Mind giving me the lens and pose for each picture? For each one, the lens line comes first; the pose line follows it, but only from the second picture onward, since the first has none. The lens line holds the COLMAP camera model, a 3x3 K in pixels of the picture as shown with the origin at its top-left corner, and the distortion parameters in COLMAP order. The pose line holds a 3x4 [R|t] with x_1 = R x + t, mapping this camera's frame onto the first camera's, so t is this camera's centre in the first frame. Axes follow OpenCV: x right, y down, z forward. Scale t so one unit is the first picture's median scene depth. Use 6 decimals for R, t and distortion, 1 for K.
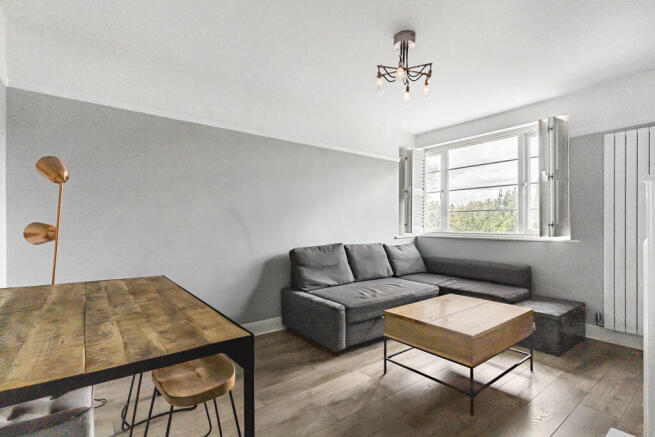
lens RADIAL K [[315.8, 0, 325.5], [0, 315.8, 220.9], [0, 0, 1]] dist [0.001786, 0.001260]
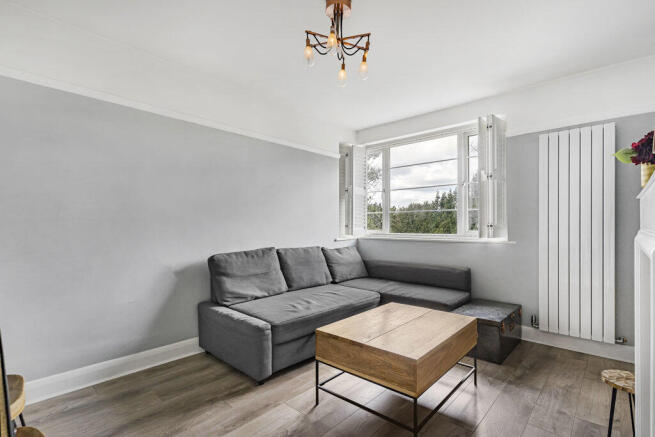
lens RADIAL K [[315.8, 0, 327.0], [0, 315.8, 221.5], [0, 0, 1]] dist [0.001786, 0.001260]
pose [[0.985286, -0.000086, 0.170916, 0.057914], [0.000588, 0.999996, -0.002885, 0.001927], [-0.170916, 0.002943, 0.985281, 0.138914]]
